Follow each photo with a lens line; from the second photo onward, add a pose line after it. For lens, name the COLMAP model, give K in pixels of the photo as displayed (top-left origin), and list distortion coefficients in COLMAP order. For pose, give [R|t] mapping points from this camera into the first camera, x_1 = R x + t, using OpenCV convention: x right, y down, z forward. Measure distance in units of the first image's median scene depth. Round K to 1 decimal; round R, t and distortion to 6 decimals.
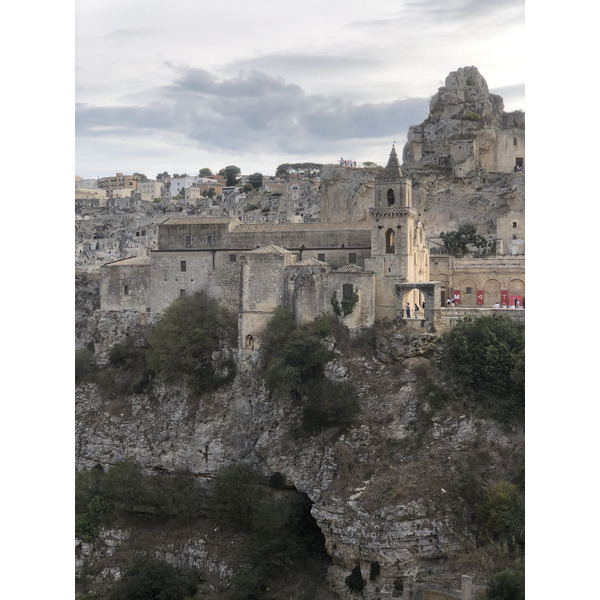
lens RADIAL K [[857.9, 0, 300.0], [0, 857.9, 300.0], [0, 0, 1]] dist [0.078523, 0.045484]
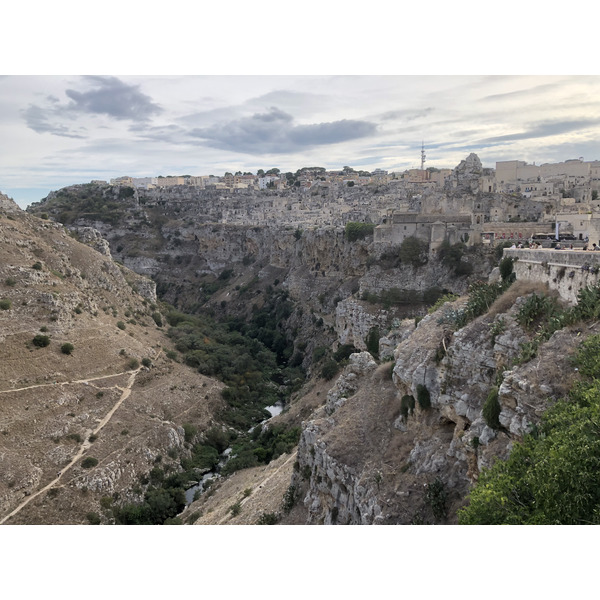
lens RADIAL K [[484.0, 0, 300.0], [0, 484.0, 300.0], [0, 0, 1]] dist [0.072420, -0.115824]
pose [[0.995679, -0.027066, 0.088834, -0.739797], [0.015095, 0.991034, 0.132757, -0.021075], [-0.091631, -0.130842, 0.987160, -0.831751]]
